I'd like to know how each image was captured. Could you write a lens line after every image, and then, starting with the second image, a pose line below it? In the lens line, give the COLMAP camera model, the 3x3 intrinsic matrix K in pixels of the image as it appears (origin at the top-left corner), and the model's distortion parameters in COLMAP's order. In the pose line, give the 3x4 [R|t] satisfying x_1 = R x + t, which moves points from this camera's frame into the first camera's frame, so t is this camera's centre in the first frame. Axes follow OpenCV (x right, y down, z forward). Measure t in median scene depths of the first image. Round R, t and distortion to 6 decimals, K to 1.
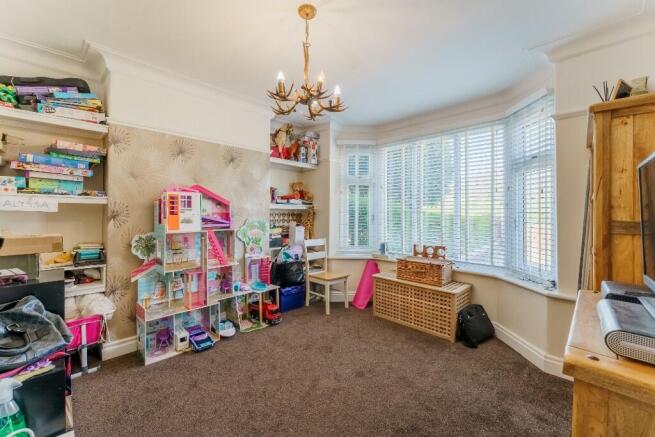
lens RADIAL K [[261.8, 0, 327.5], [0, 261.8, 218.5], [0, 0, 1]] dist [0.000113, 0.000031]
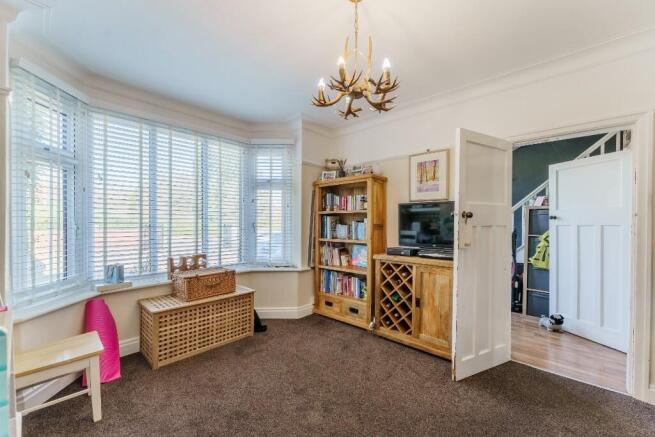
lens RADIAL K [[261.8, 0, 327.5], [0, 261.8, 218.5], [0, 0, 1]] dist [0.000113, 0.000031]
pose [[-0.015699, -0.012202, 0.999802, -0.525691], [0.004937, 0.999912, 0.012281, -0.034121], [-0.999865, 0.005129, -0.015637, 0.571491]]
